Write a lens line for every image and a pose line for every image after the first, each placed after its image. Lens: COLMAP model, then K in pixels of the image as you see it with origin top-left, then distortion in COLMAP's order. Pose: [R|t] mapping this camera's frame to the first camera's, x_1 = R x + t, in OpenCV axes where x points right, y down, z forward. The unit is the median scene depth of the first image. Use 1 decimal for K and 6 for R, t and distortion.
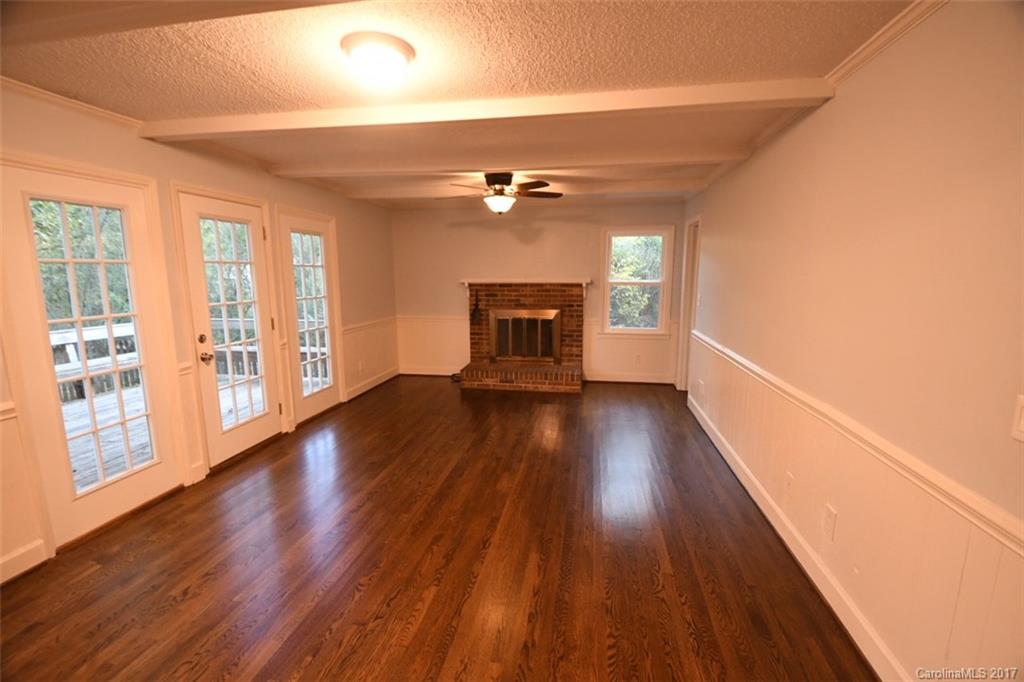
lens RADIAL K [[448.6, 0, 517.1], [0, 448.6, 344.5], [0, 0, 1]] dist [0.015914, -0.023049]
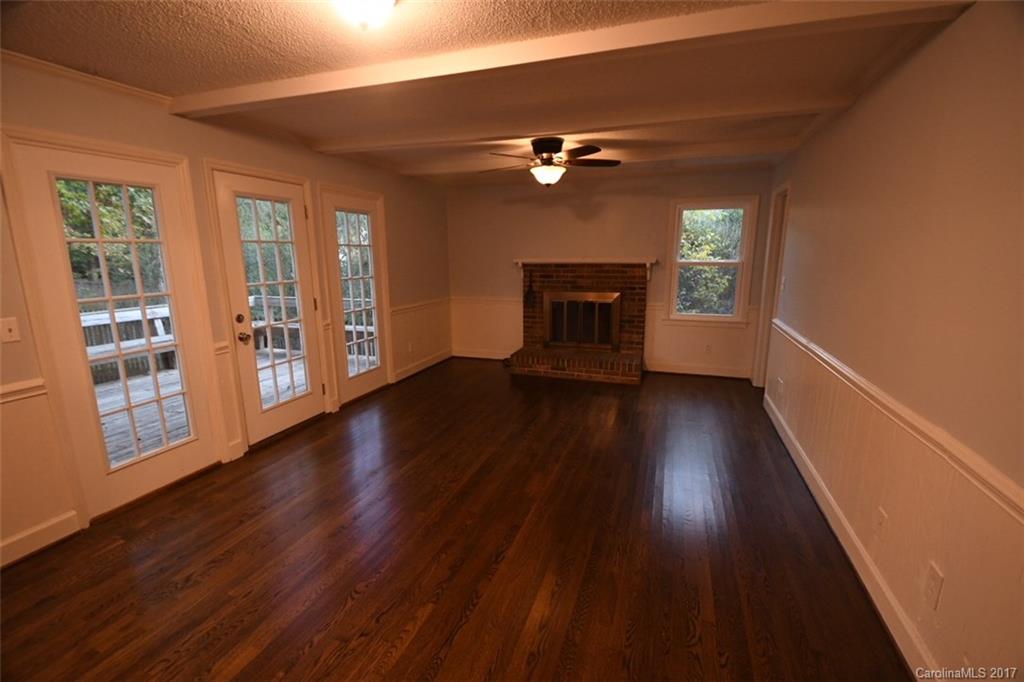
lens RADIAL K [[448.6, 0, 517.1], [0, 448.6, 344.5], [0, 0, 1]] dist [0.015914, -0.023049]
pose [[0.985957, 0.030762, -0.164143, 0.072555], [-0.023680, 0.998710, 0.044924, -0.013852], [0.165313, -0.040406, 0.985413, 0.104361]]
